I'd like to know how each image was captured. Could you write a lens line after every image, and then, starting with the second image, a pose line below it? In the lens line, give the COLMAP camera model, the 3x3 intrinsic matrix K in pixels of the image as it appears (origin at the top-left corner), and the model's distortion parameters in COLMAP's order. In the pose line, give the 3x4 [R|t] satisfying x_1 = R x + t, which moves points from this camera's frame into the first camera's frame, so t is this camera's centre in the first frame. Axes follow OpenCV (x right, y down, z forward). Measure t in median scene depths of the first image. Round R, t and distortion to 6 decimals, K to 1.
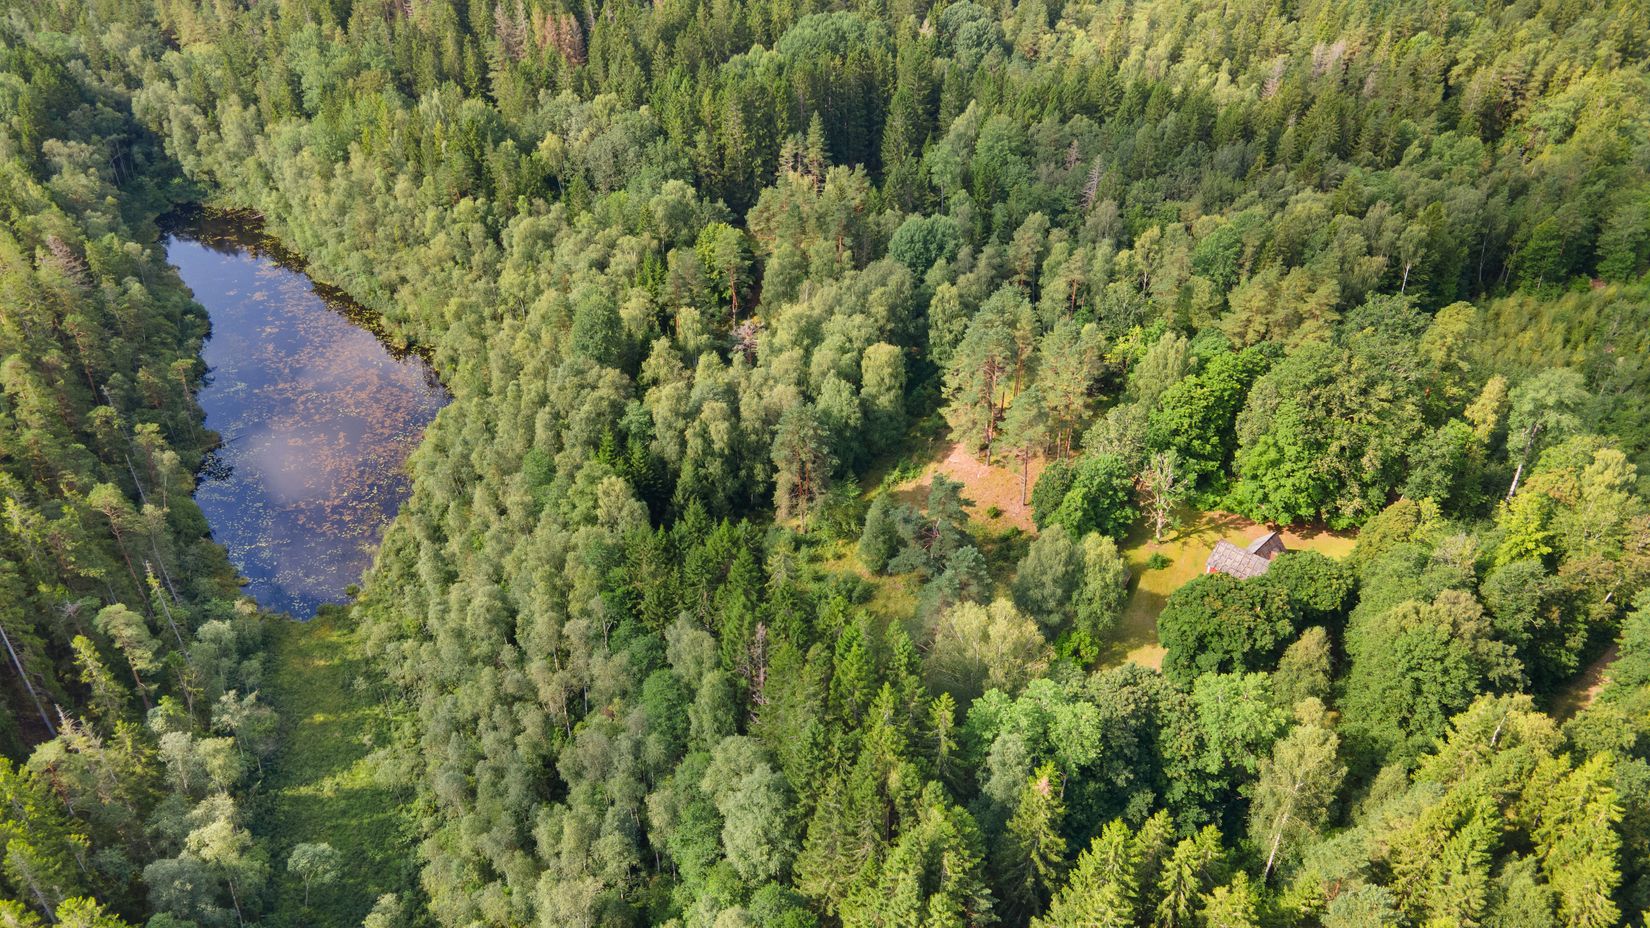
lens RADIAL K [[1159.0, 0, 825.0], [0, 1159.0, 464.0], [0, 0, 1]] dist [0.004449, 0.005543]
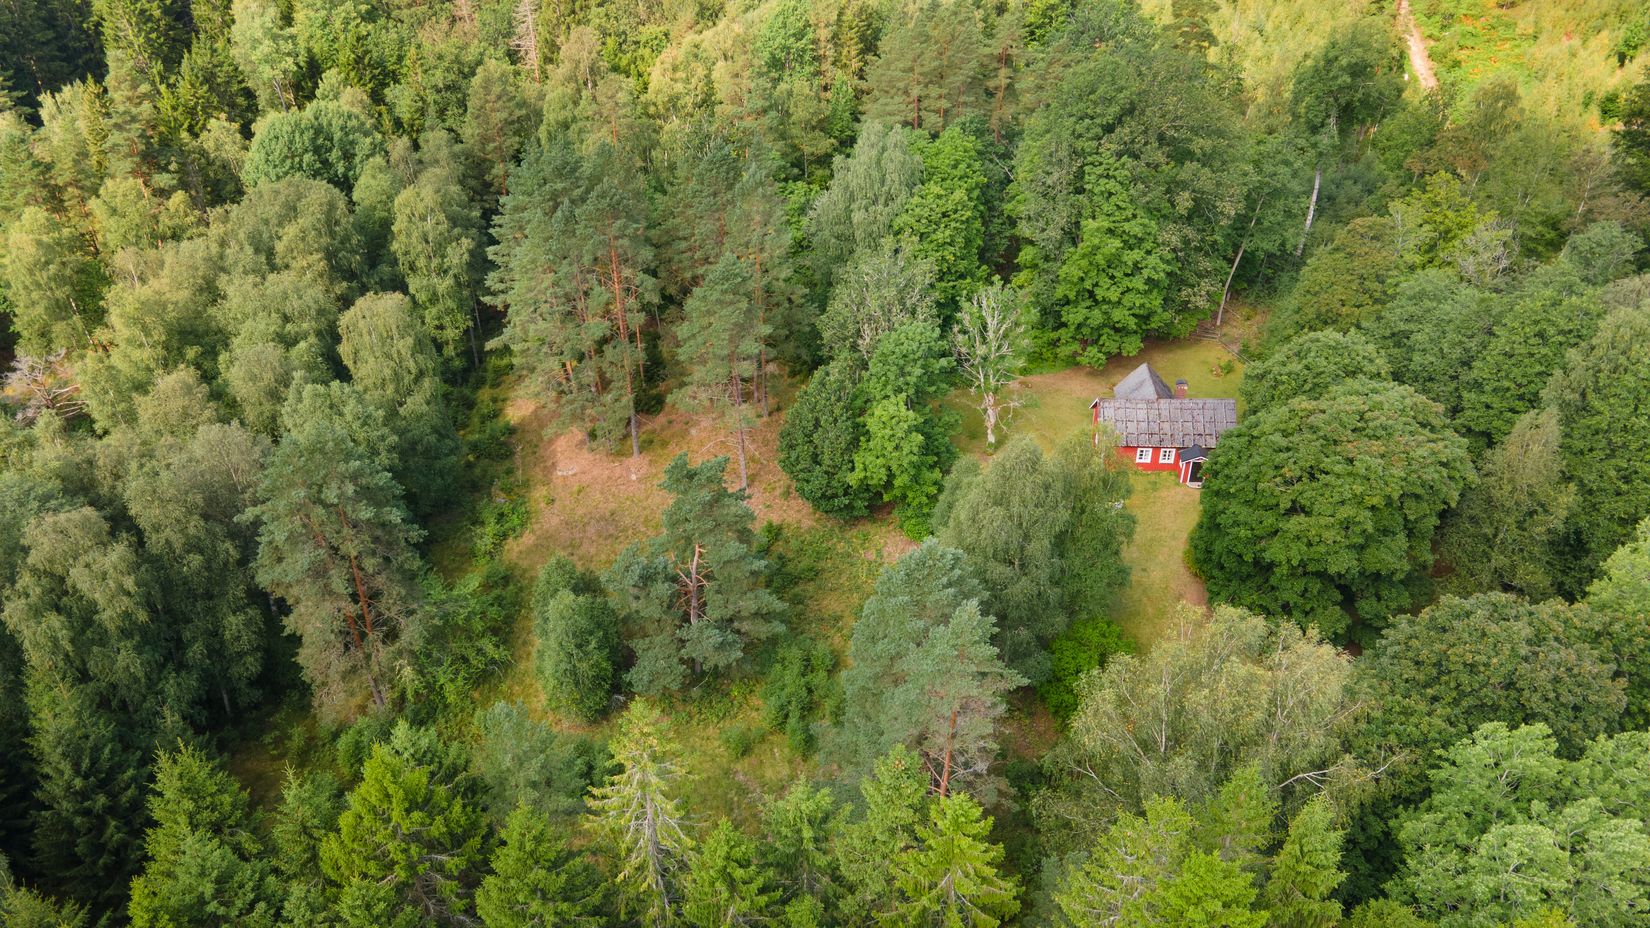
lens RADIAL K [[1159.0, 0, 825.0], [0, 1159.0, 464.0], [0, 0, 1]] dist [0.004449, 0.005543]
pose [[0.757298, -0.346845, 0.553351, -0.109012], [0.373464, 0.925094, 0.068746, 0.001118], [-0.535746, 0.154596, 0.830106, 0.525609]]
